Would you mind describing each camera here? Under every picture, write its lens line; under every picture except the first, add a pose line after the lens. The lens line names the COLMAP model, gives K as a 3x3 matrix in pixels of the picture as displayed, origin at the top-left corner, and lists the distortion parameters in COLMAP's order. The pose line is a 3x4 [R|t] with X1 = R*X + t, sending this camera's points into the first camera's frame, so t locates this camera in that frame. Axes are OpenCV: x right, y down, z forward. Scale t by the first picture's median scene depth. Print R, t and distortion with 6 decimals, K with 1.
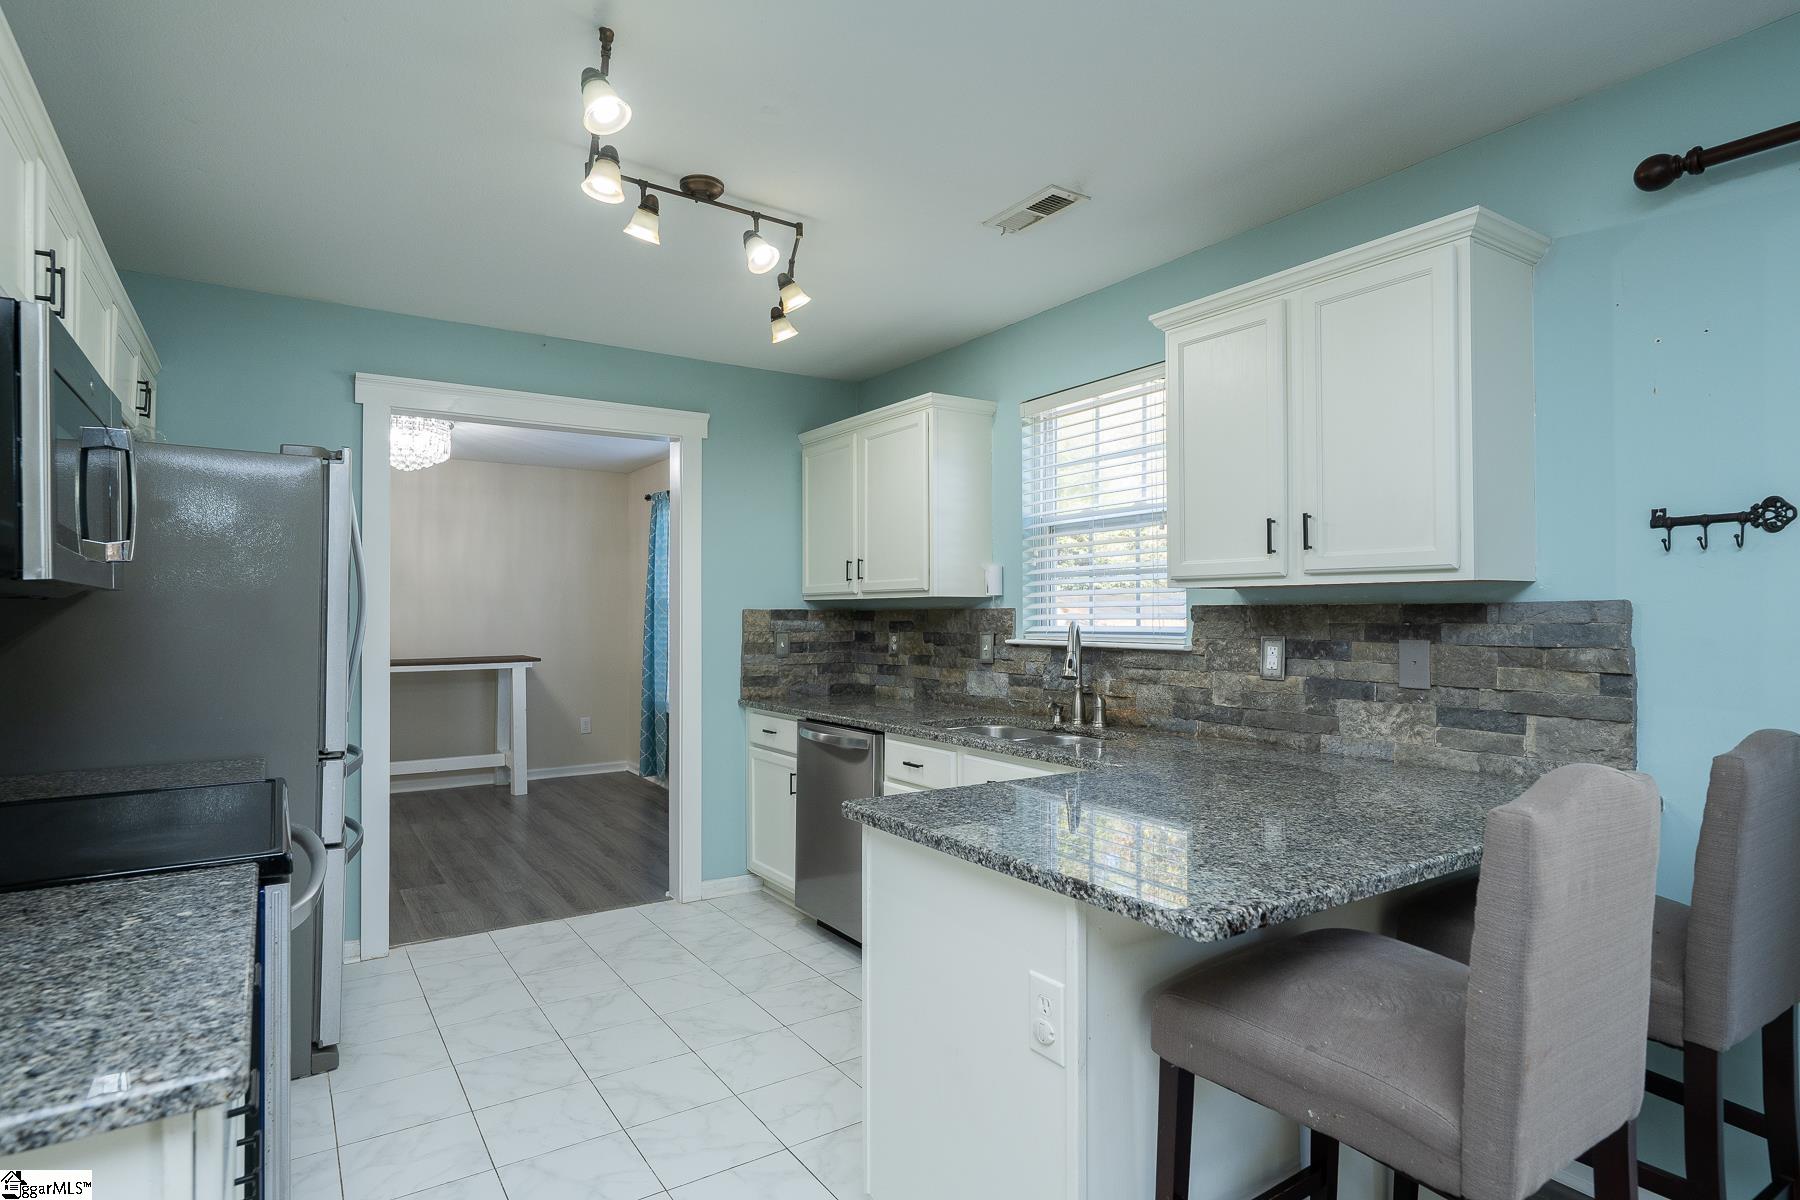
lens RADIAL K [[938.8, 0, 900.0], [0, 938.8, 600.0], [0, 0, 1]] dist [-0.002062, -0.000952]
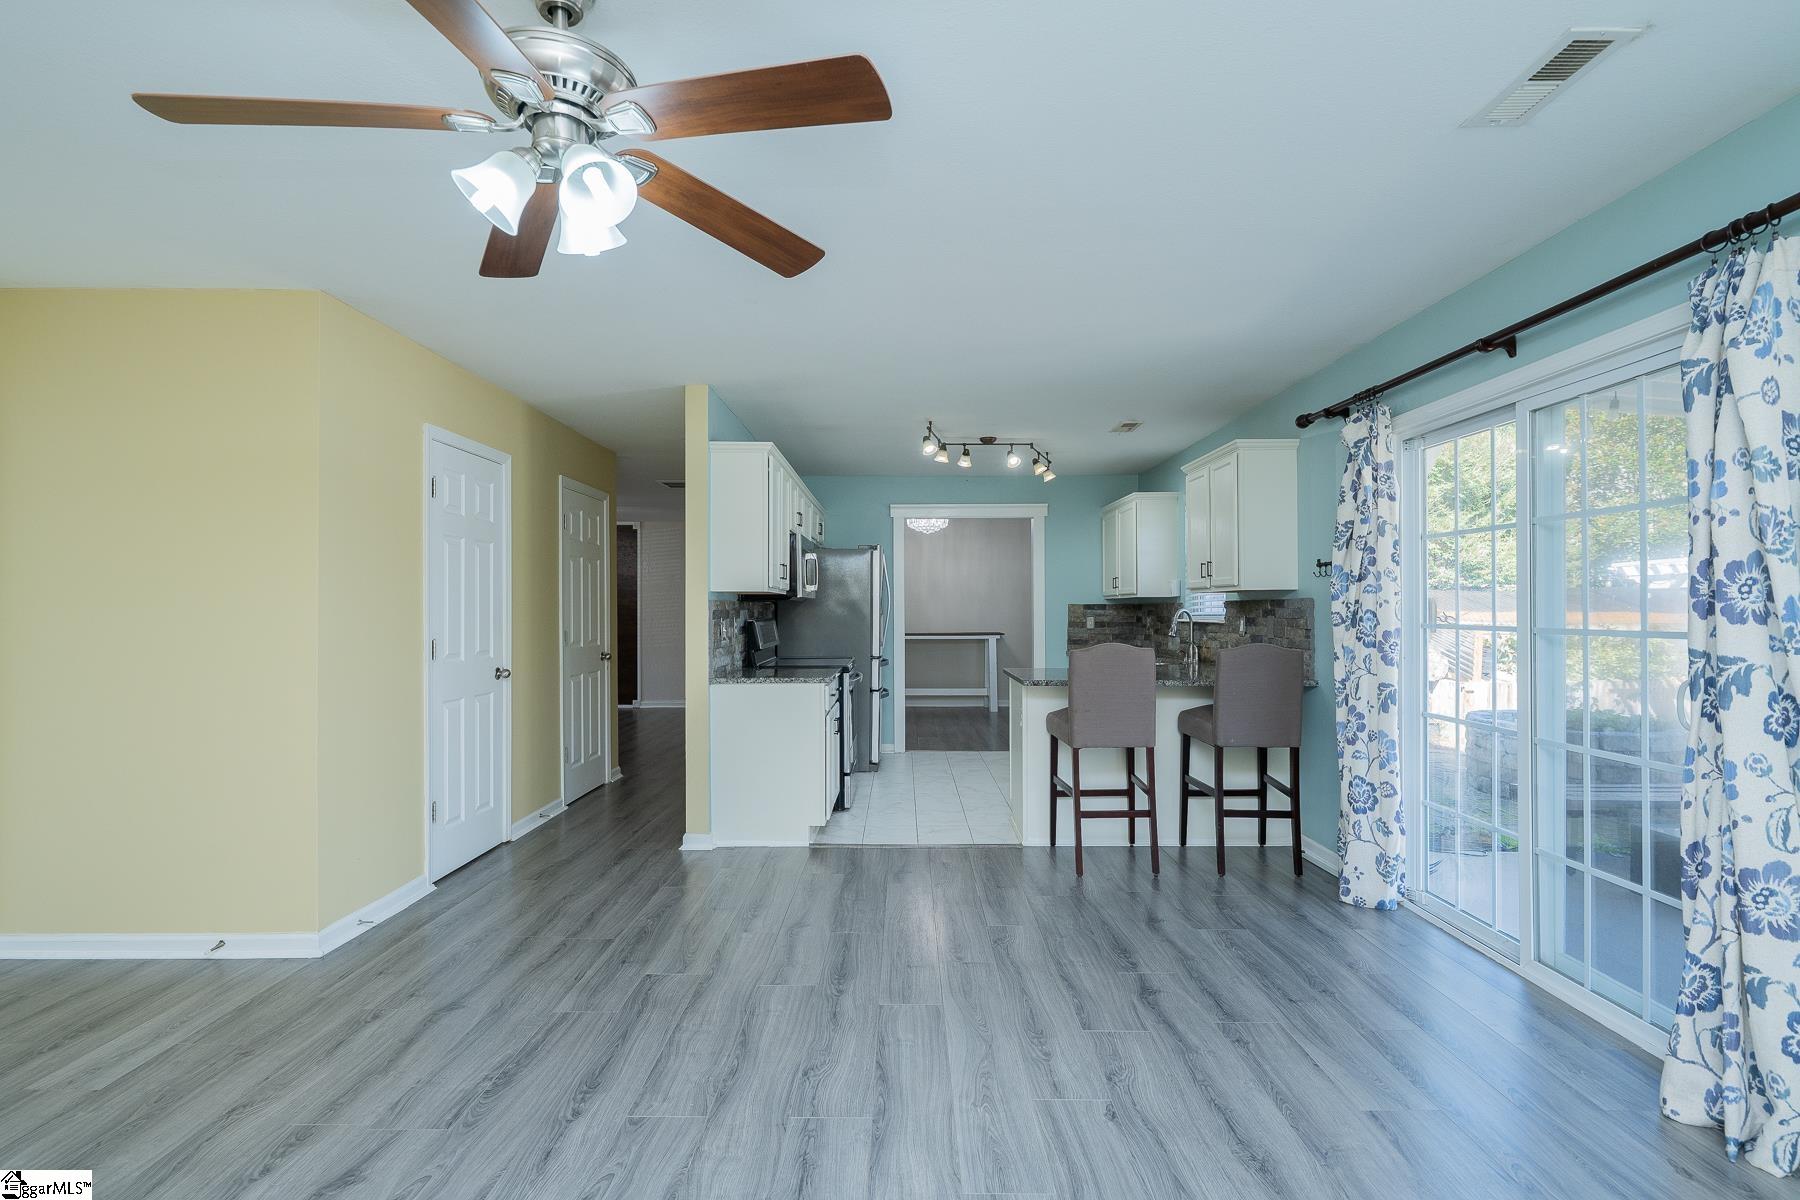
lens RADIAL K [[864.3, 0, 902.7], [0, 864.3, 606.5], [0, 0, 1]] dist [-0.002819, 0.000017]
pose [[0.830405, -0.002625, -0.557154, 0.618625], [0.008663, 0.999929, 0.008202, -0.002626], [0.557093, -0.011638, 0.830368, -0.746633]]
